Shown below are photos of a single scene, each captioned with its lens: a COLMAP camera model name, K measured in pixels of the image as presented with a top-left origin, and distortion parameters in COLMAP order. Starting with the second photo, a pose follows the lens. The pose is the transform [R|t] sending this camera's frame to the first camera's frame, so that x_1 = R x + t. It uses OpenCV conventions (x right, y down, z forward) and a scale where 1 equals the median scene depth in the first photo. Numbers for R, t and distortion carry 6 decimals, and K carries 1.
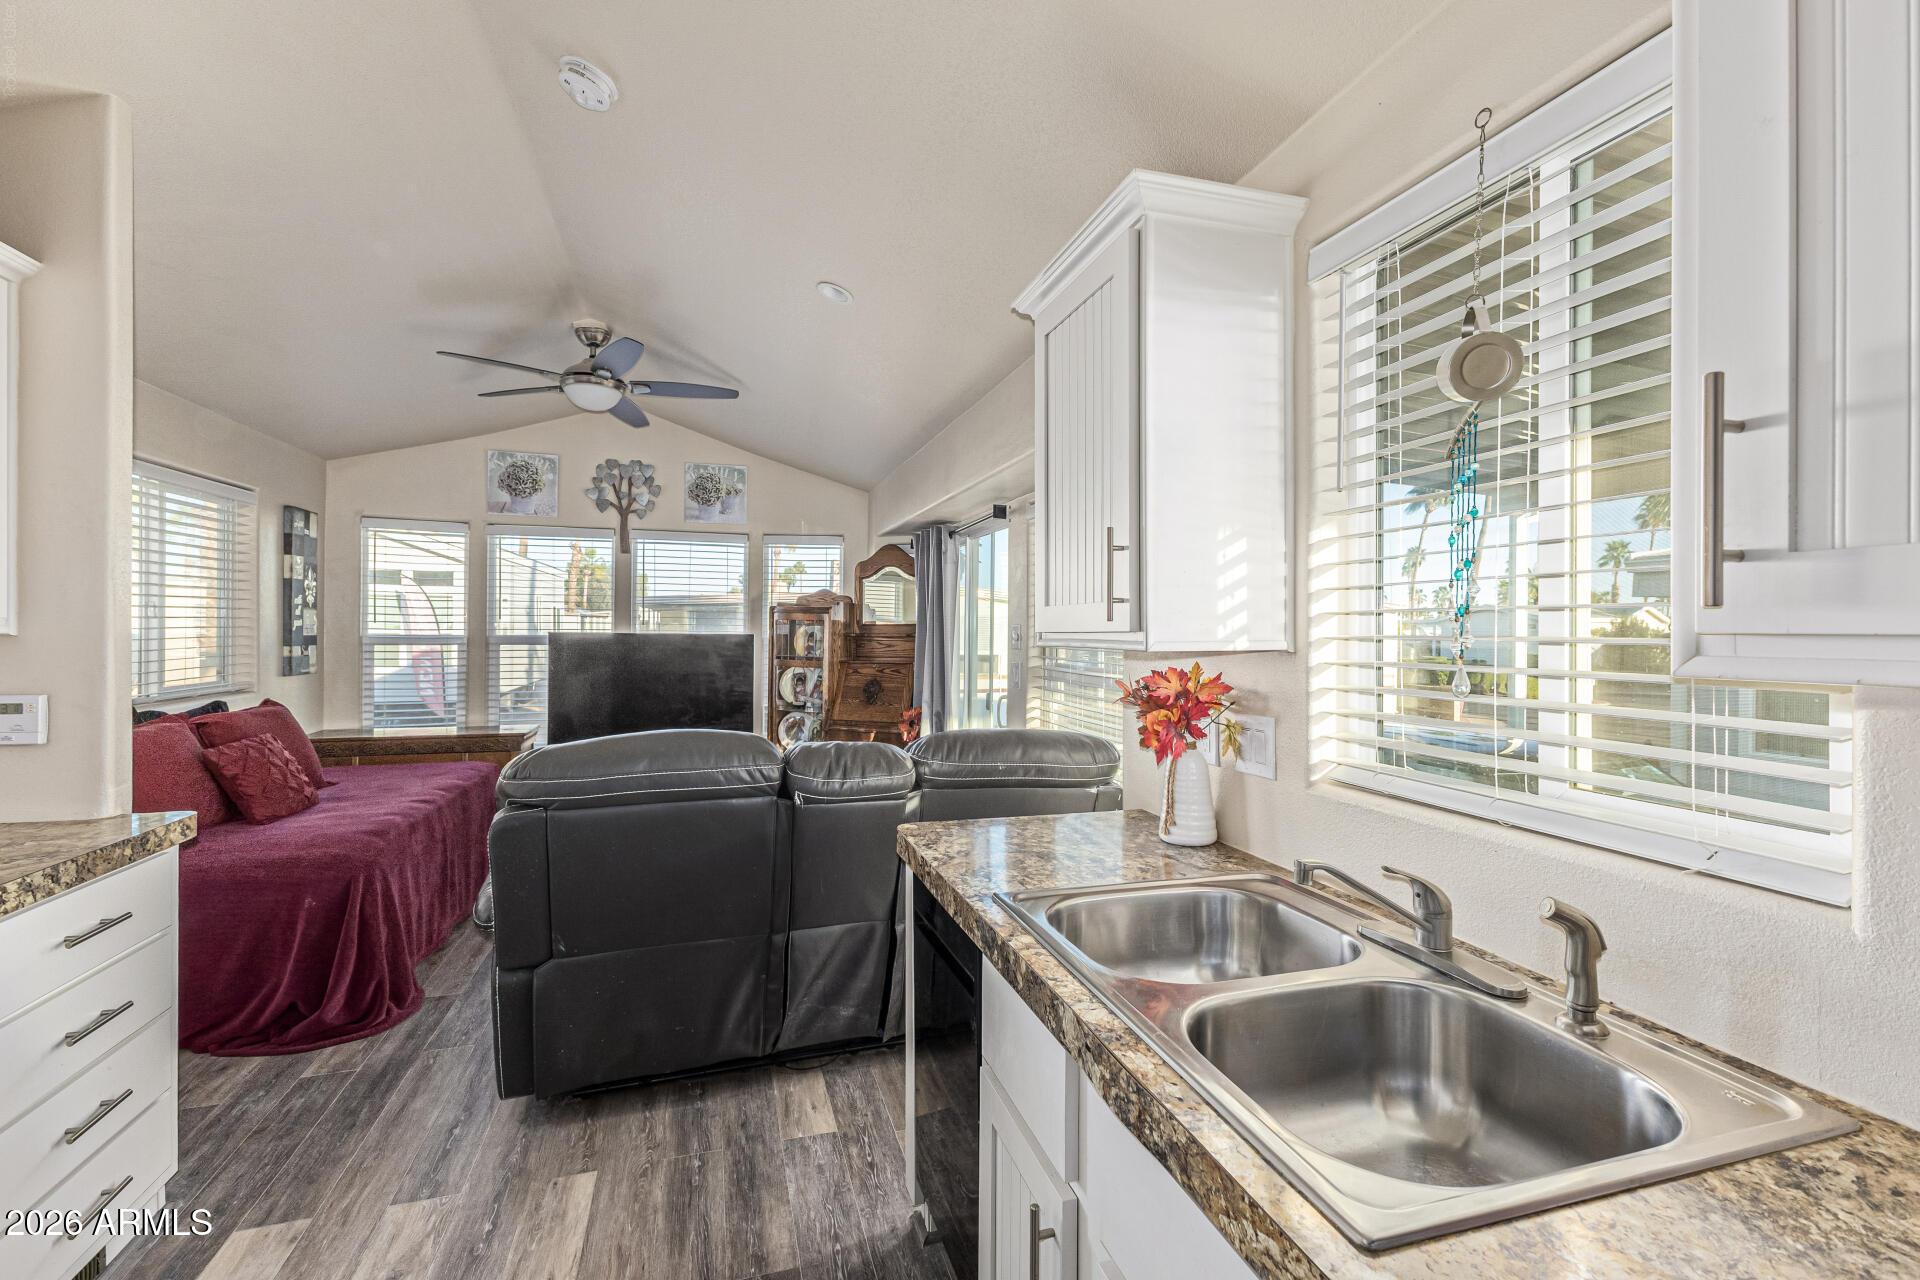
lens RADIAL K [[833.4, 0, 978.0], [0, 833.4, 630.2], [0, 0, 1]] dist [0.012068, -0.004057]
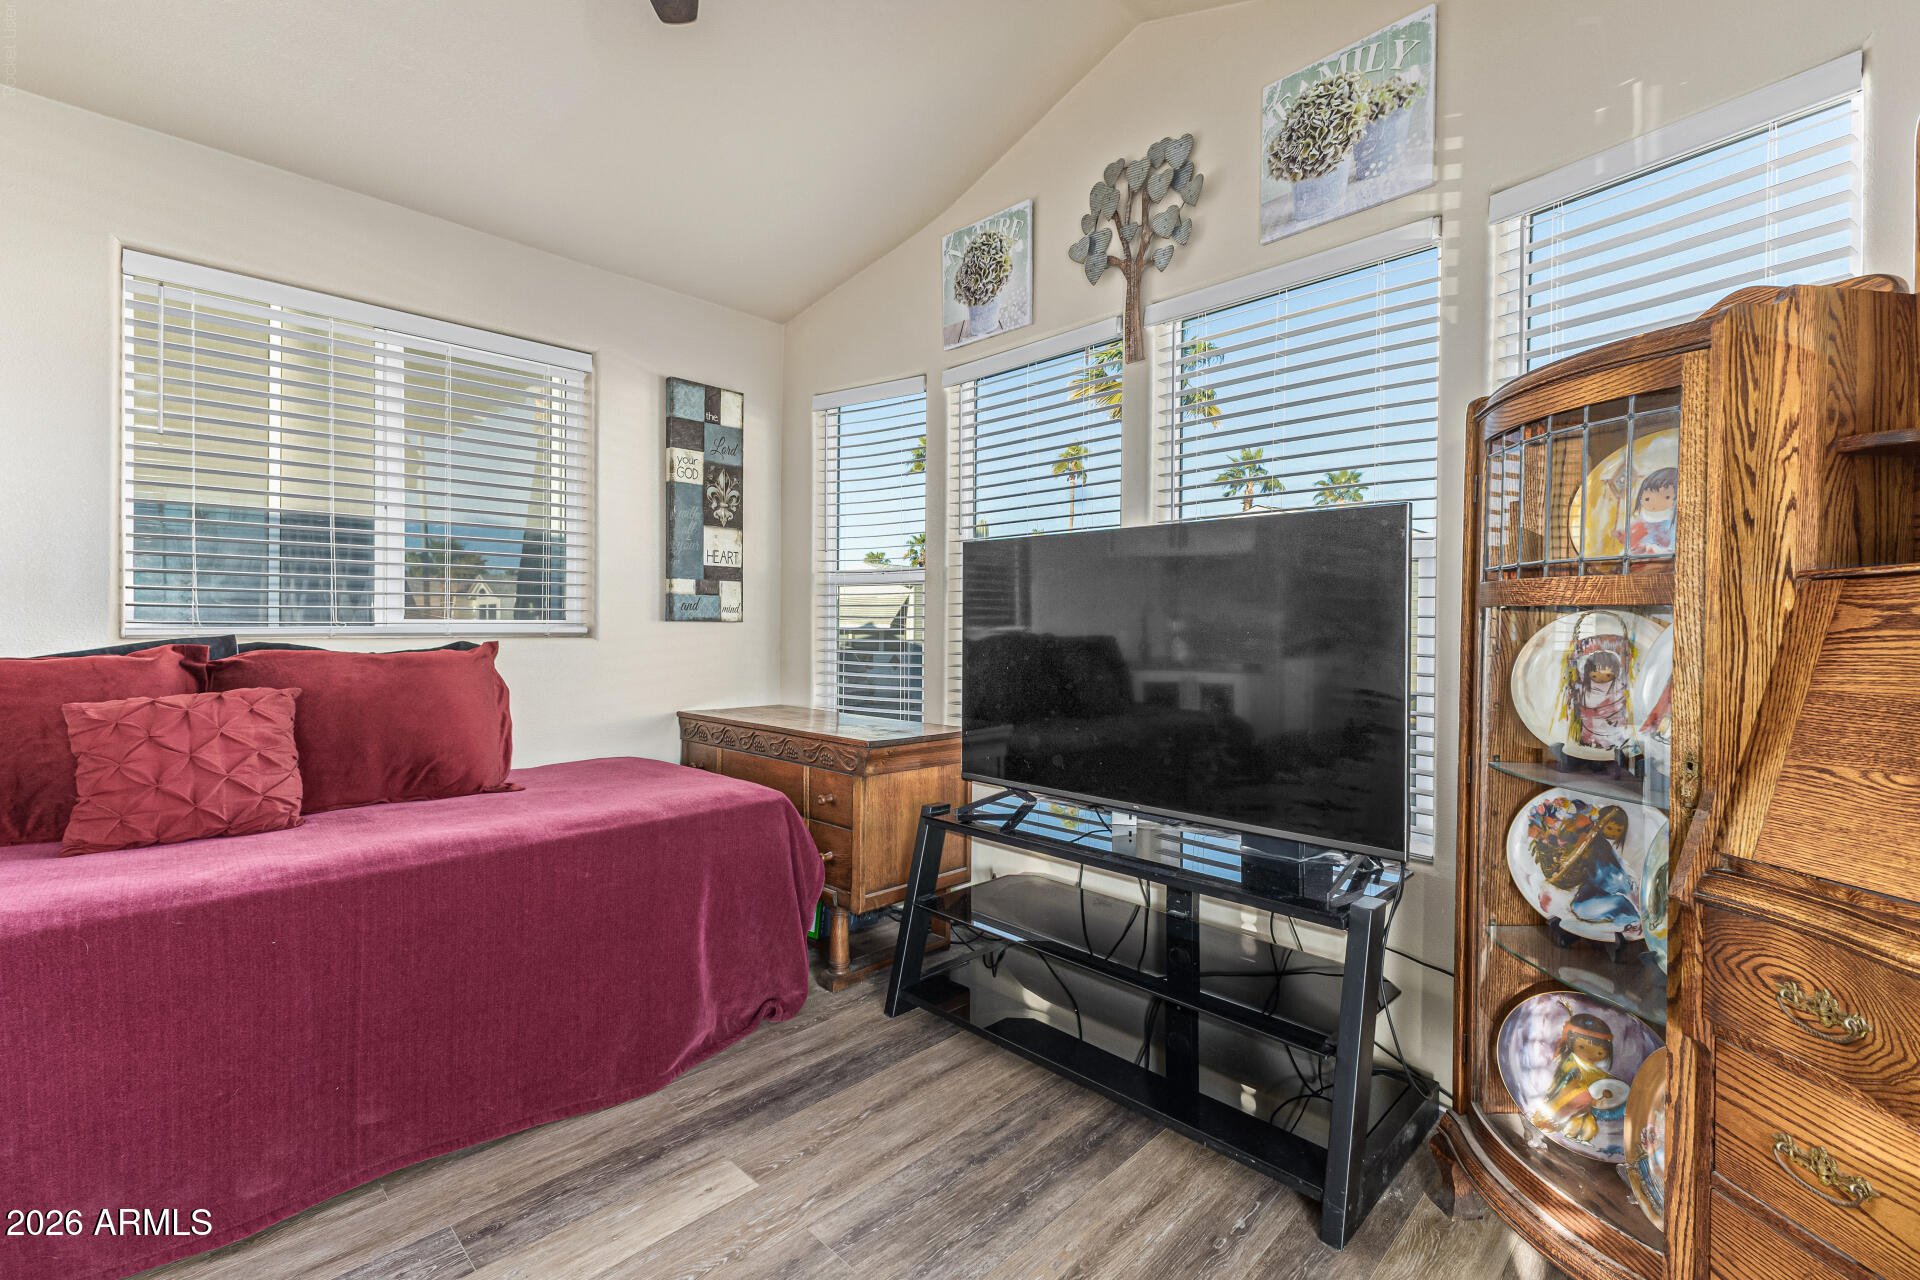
lens RADIAL K [[833.4, 0, 959.6], [0, 833.4, 632.4], [0, 0, 1]] dist [0.012068, -0.004057]
pose [[0.465844, -0.001410, -0.884866, -0.078215], [-0.003951, 0.999985, -0.003674, 0.053179], [0.884858, 0.005208, 0.465832, 0.725228]]
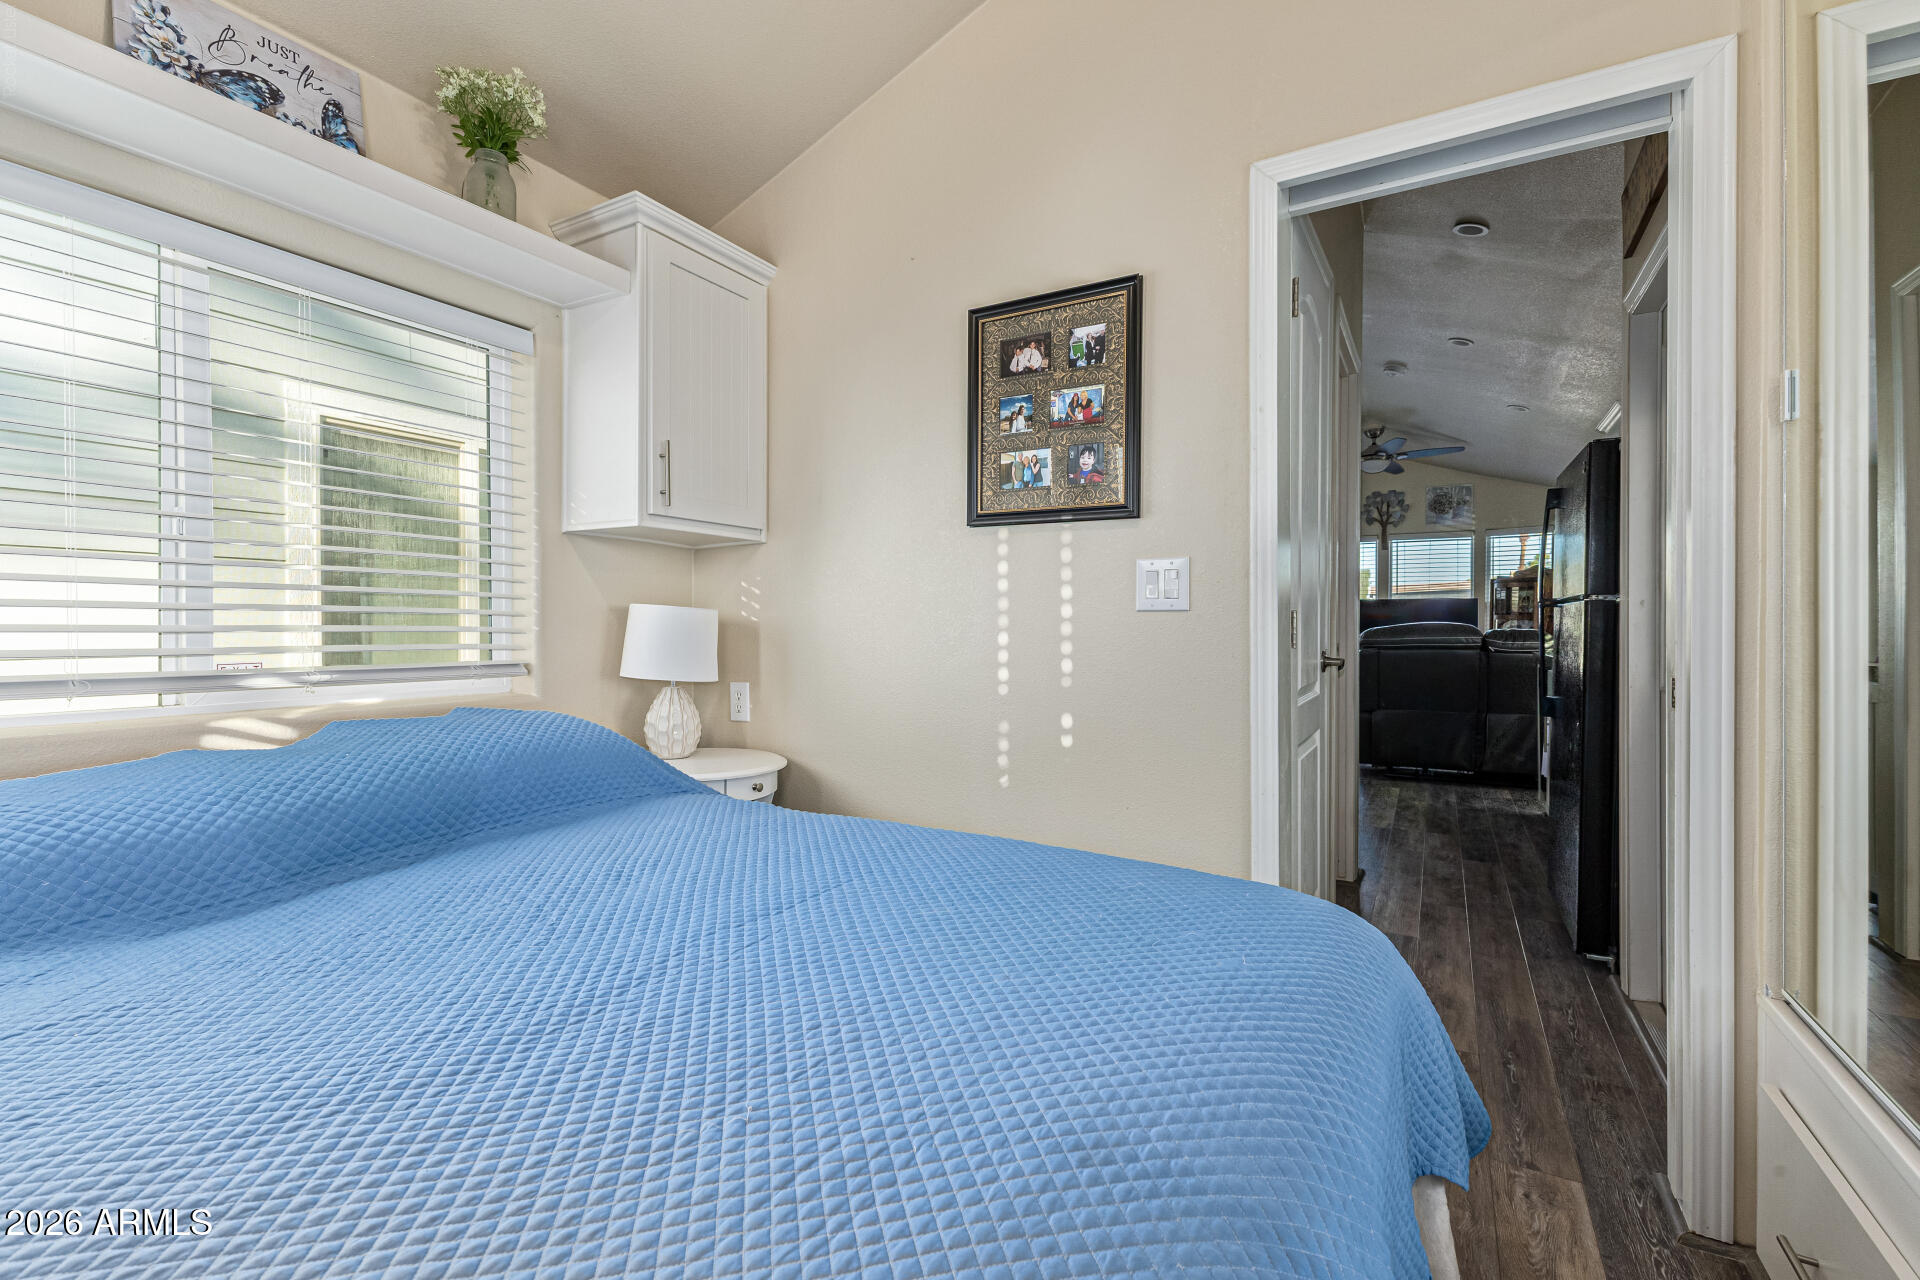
lens RADIAL K [[833.4, 0, 957.0], [0, 833.4, 626.8], [0, 0, 1]] dist [0.012068, -0.004057]
pose [[0.669728, -0.006489, -0.742578, 0.210904], [0.000844, 0.999968, -0.007978, 0.065729], [0.742606, 0.004716, 0.669712, -0.668946]]
